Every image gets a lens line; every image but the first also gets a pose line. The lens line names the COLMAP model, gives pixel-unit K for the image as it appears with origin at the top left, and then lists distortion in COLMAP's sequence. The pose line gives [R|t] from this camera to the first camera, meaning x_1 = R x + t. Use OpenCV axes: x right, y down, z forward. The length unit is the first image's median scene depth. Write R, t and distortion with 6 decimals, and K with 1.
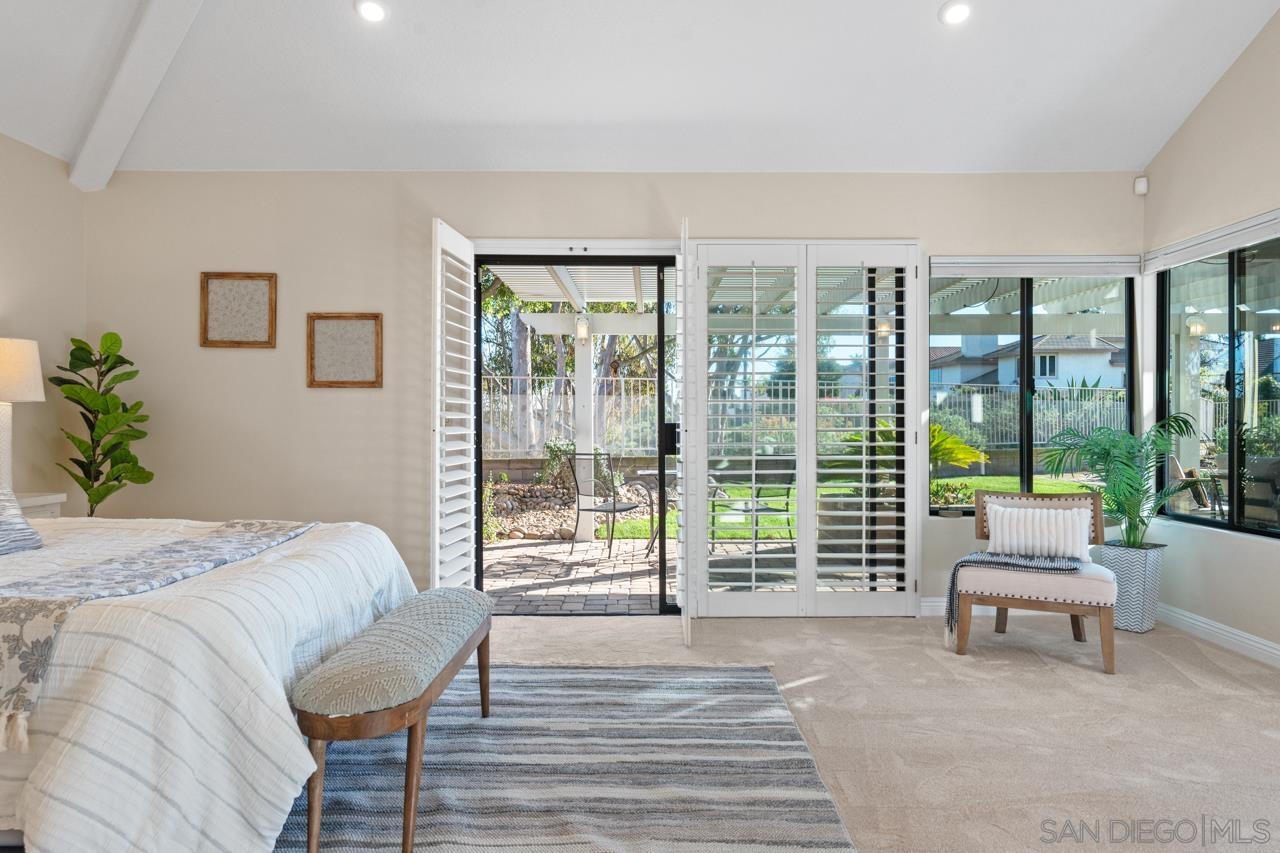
lens RADIAL K [[822.0, 0, 645.3], [0, 822.0, 431.3], [0, 0, 1]] dist [-0.007786, -0.000813]
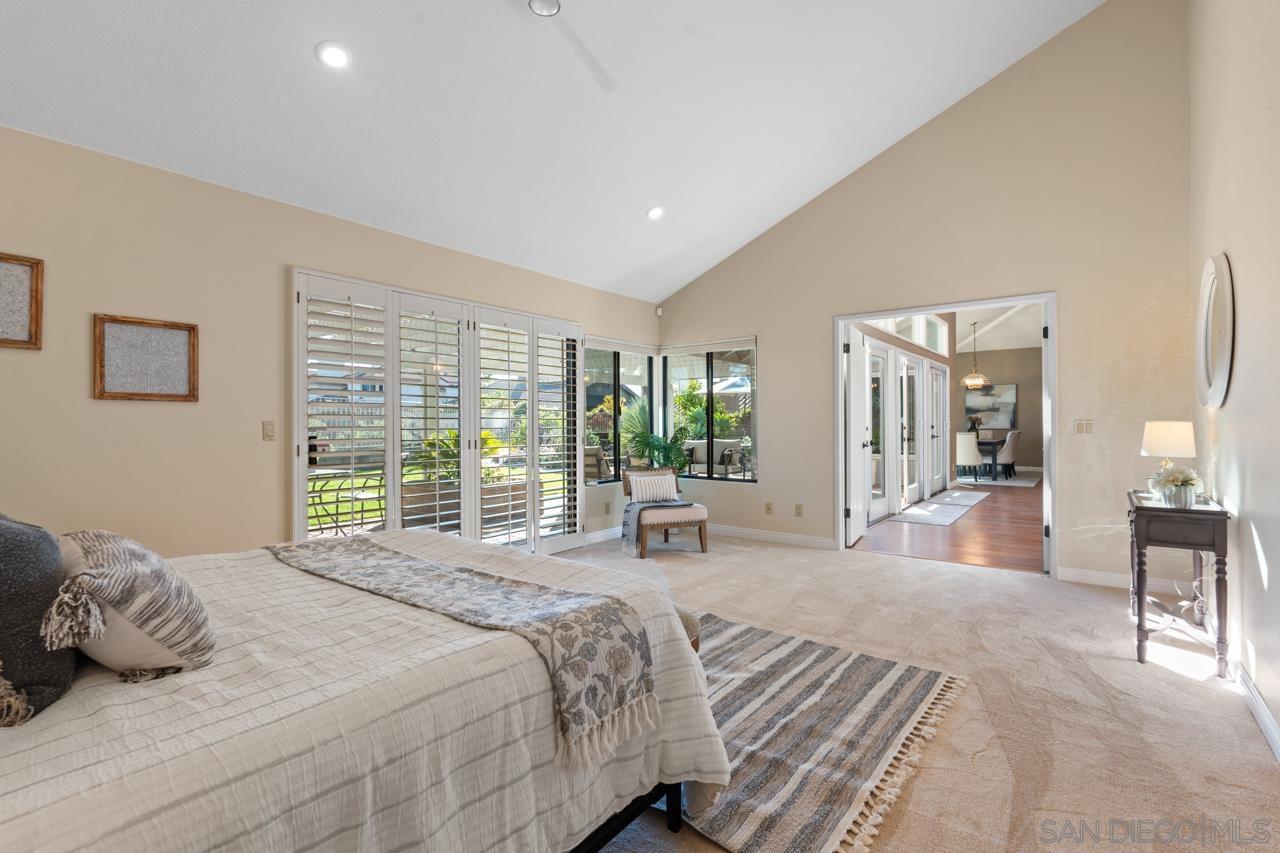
lens RADIAL K [[573.4, 0, 635.5], [0, 573.4, 421.0], [0, 0, 1]] dist [-0.011546, 0.000101]
pose [[0.619788, 0.002677, 0.784765, -0.531542], [0.004758, 0.999963, -0.007169, -0.023094], [-0.784755, 0.008177, 0.619752, 0.175925]]
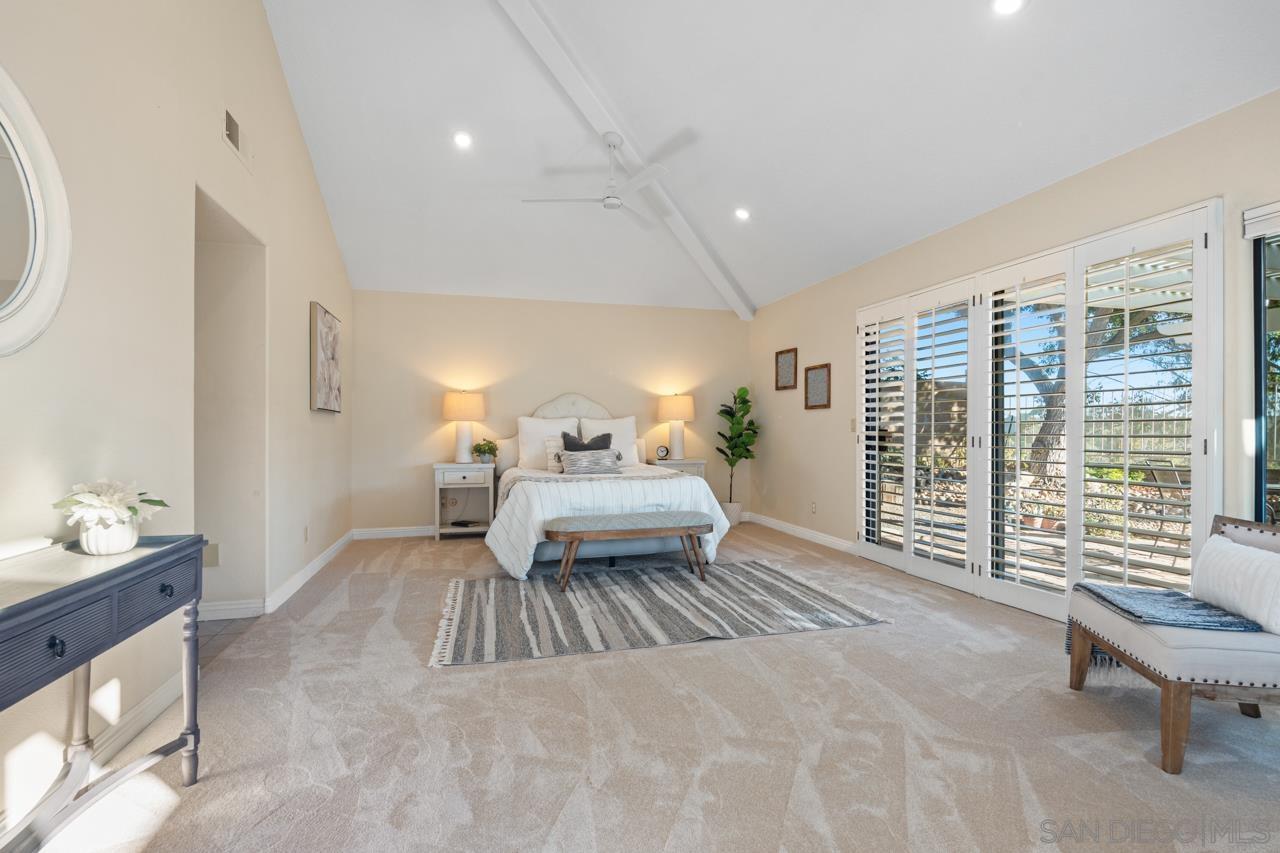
lens RADIAL K [[608.3, 0, 640.1], [0, 608.3, 429.4], [0, 0, 1]] dist [-0.005004, -0.000612]
pose [[0.265921, -0.005808, -0.963977, 0.760045], [-0.004052, 0.999966, -0.007142, -0.000313], [0.963986, 0.005805, 0.265888, 0.311857]]
